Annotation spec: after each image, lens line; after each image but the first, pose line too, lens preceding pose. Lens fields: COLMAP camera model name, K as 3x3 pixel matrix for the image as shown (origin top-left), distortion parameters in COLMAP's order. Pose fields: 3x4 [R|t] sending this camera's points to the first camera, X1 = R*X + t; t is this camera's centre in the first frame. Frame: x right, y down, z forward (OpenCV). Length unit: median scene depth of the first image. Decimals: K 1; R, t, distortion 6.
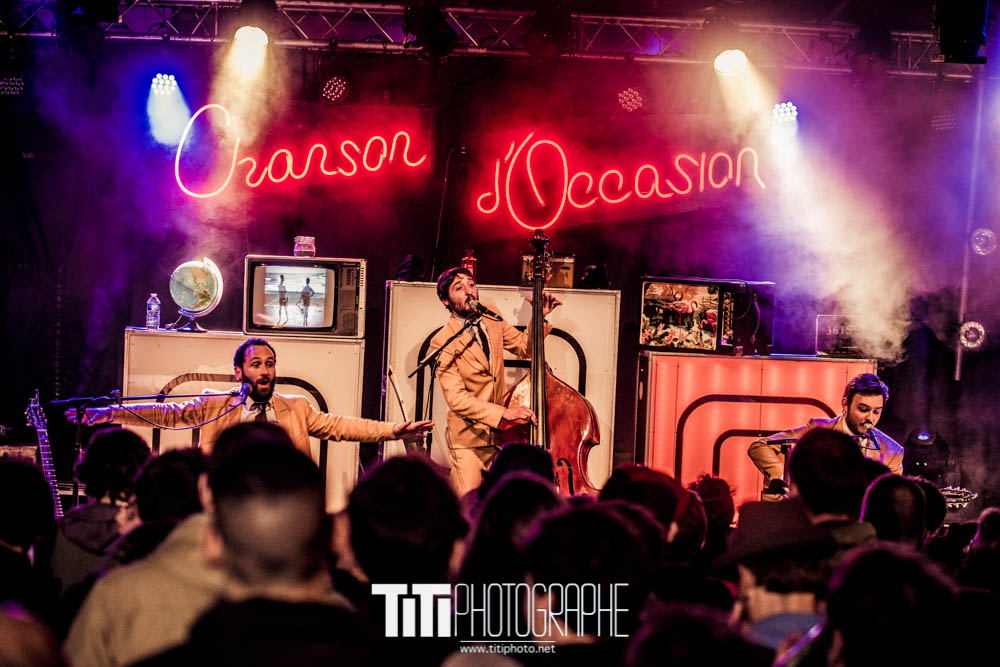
lens RADIAL K [[2657.8, 0, 500.0], [0, 2657.8, 333.5], [0, 0, 1]] dist [-0.055774, -0.360786]
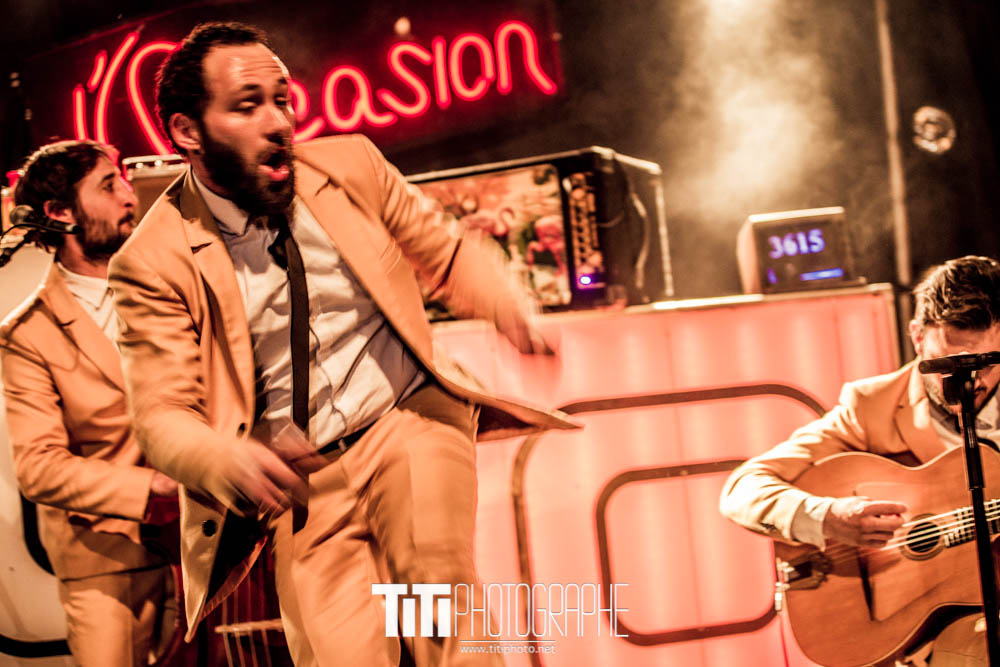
lens RADIAL K [[2115.6, 0, 500.0], [0, 2115.6, 333.5], [0, 0, 1]] dist [-0.282586, -0.087214]
pose [[0.978088, -0.131760, 0.161195, 0.009739], [0.148228, 0.984403, -0.094759, 0.045313], [-0.146196, 0.116576, 0.982363, 0.651376]]
